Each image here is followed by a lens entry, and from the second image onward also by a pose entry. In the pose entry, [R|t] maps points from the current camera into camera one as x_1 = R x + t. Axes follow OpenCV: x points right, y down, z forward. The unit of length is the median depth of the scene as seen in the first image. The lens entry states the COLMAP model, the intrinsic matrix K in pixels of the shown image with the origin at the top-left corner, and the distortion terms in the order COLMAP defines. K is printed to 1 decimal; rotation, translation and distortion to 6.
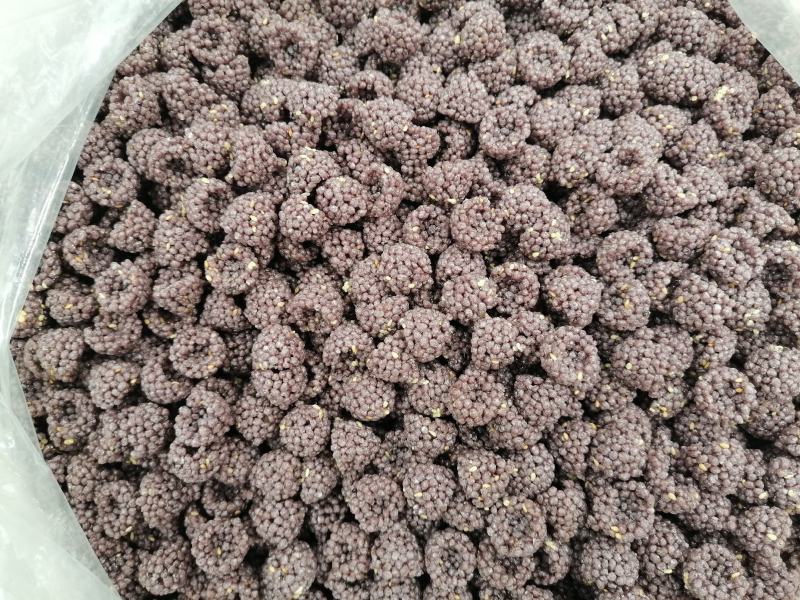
lens RADIAL K [[592.5, 0, 390.2], [0, 592.5, 301.8], [0, 0, 1]] dist [0.069062, -0.114942]
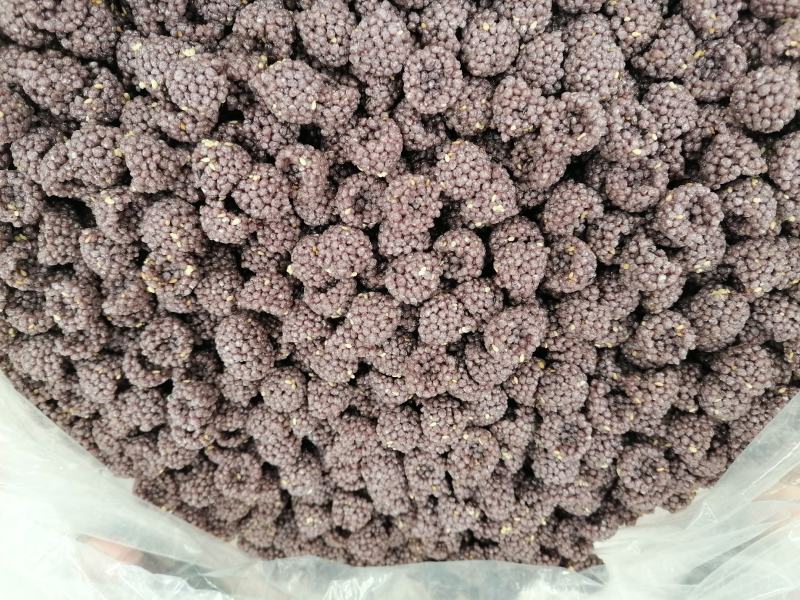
lens RADIAL K [[592.5, 0, 390.2], [0, 592.5, 301.8], [0, 0, 1]] dist [0.069062, -0.114942]
pose [[0.988902, -0.133360, -0.065484, 0.154760], [0.148042, 0.847393, 0.509911, -0.482652], [-0.012511, -0.513946, 0.857731, 0.137393]]
